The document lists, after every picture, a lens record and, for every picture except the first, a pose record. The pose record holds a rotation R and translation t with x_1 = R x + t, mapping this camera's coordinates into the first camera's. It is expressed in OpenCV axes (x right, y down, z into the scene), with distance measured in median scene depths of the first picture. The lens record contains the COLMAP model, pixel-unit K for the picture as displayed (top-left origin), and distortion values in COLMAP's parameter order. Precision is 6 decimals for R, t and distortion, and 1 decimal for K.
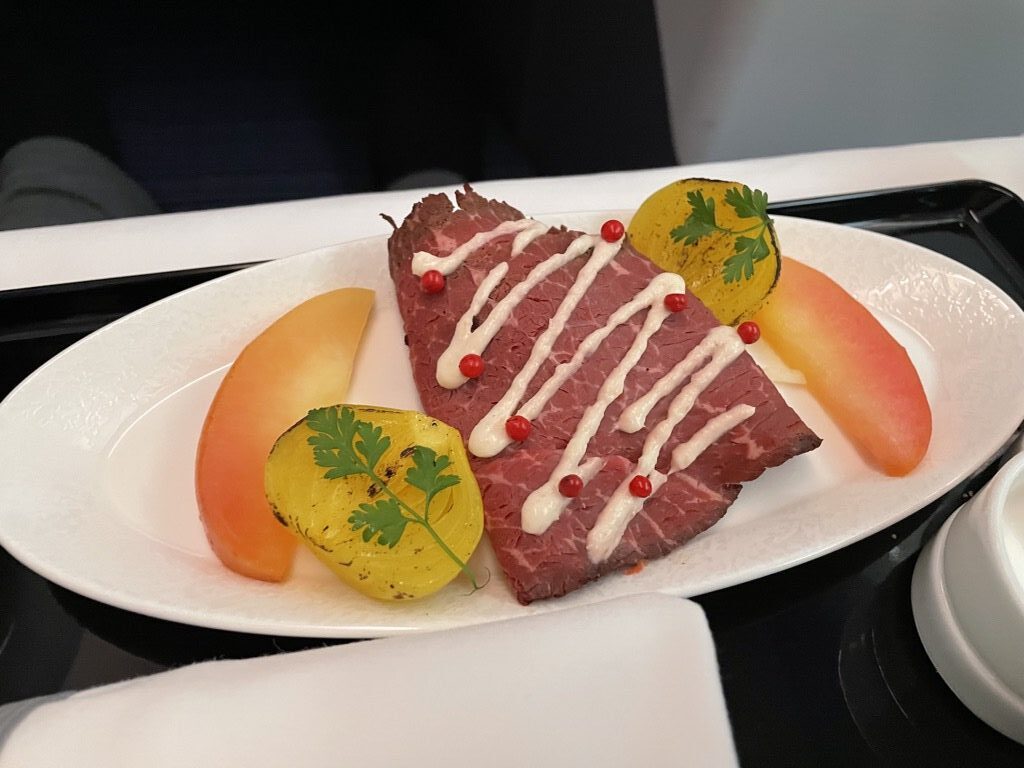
lens RADIAL K [[808.7, 0, 512.0], [0, 808.7, 384.0], [0, 0, 1]] dist [0.106967, -0.177116]
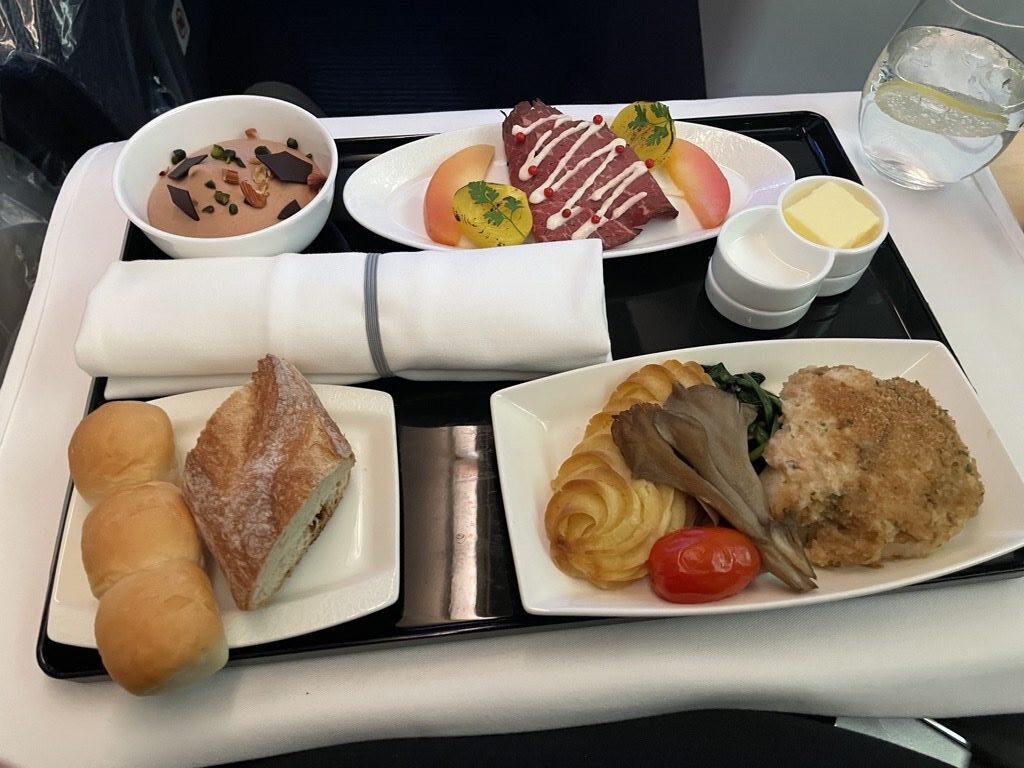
lens RADIAL K [[808.7, 0, 512.0], [0, 808.7, 384.0], [0, 0, 1]] dist [0.106967, -0.177116]
pose [[0.991106, 0.072537, -0.111571, 0.208659], [-0.068576, 0.996885, 0.038948, 0.529411], [0.114049, -0.030950, 0.992993, -1.483188]]
